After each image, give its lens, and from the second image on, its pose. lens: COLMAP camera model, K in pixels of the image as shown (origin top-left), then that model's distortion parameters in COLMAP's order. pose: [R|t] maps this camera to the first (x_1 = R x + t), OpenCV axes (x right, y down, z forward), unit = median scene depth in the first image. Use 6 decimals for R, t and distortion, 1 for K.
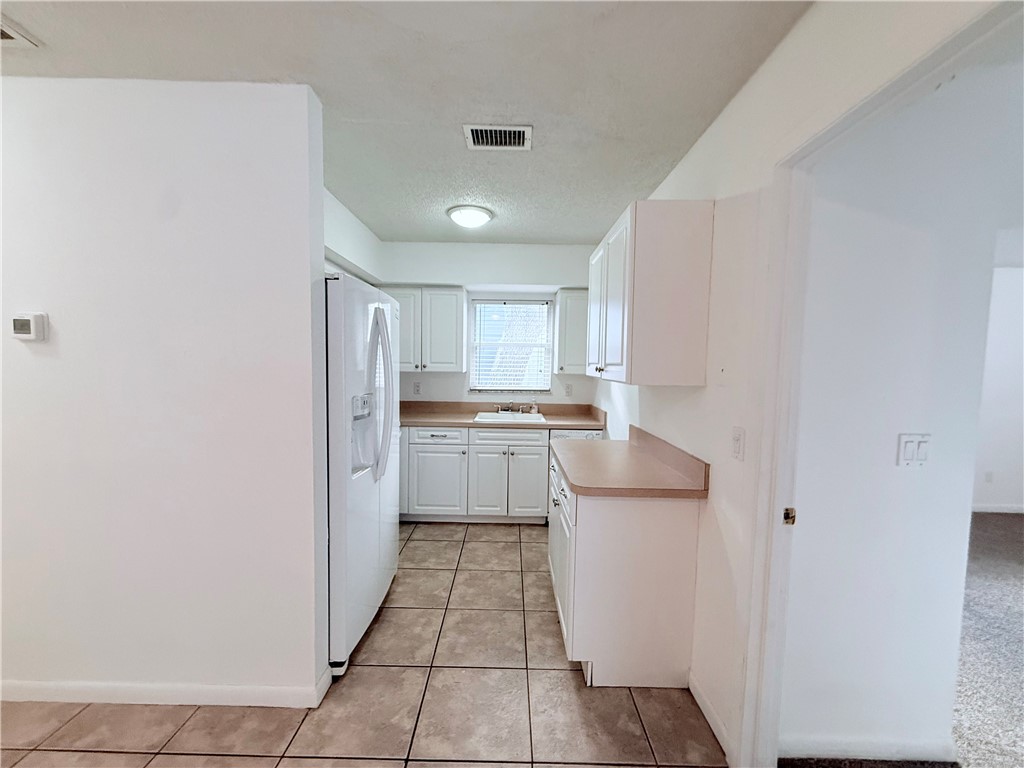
lens RADIAL K [[406.6, 0, 509.1], [0, 406.6, 386.7], [0, 0, 1]] dist [0.000265, -0.000001]
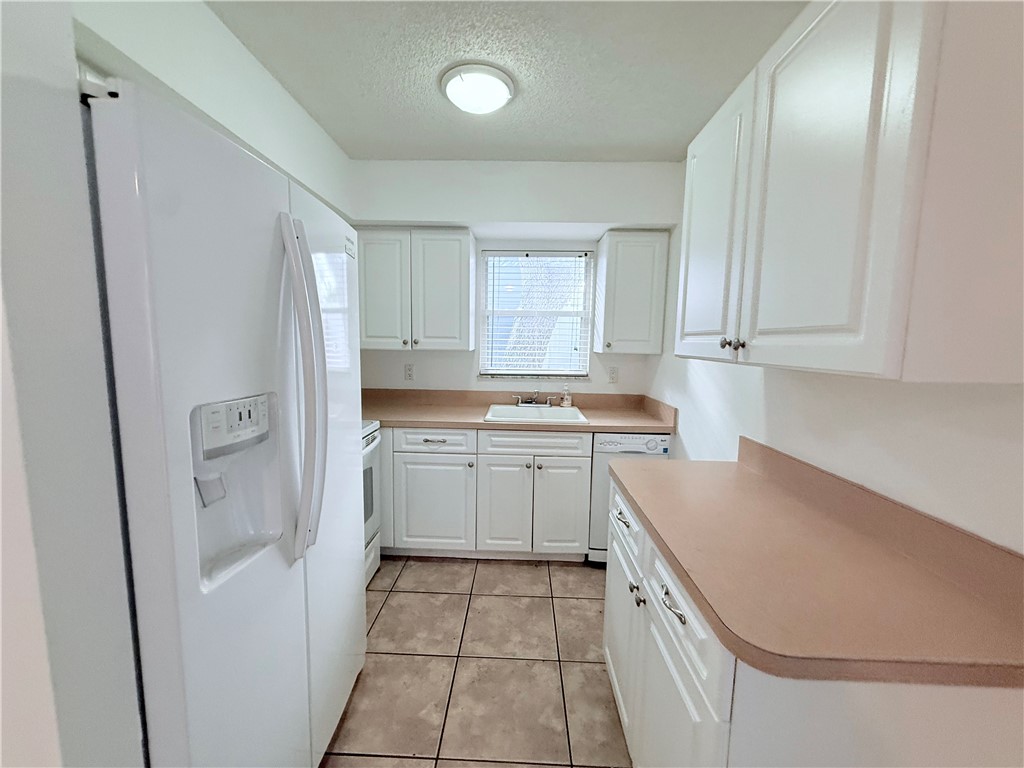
lens RADIAL K [[406.6, 0, 509.1], [0, 406.6, 386.7], [0, 0, 1]] dist [0.000265, -0.000001]
pose [[0.999595, 0.002691, -0.028328, -0.025038], [-0.001241, 0.998695, 0.051060, -0.009140], [0.028429, -0.051004, 0.998294, 0.303658]]
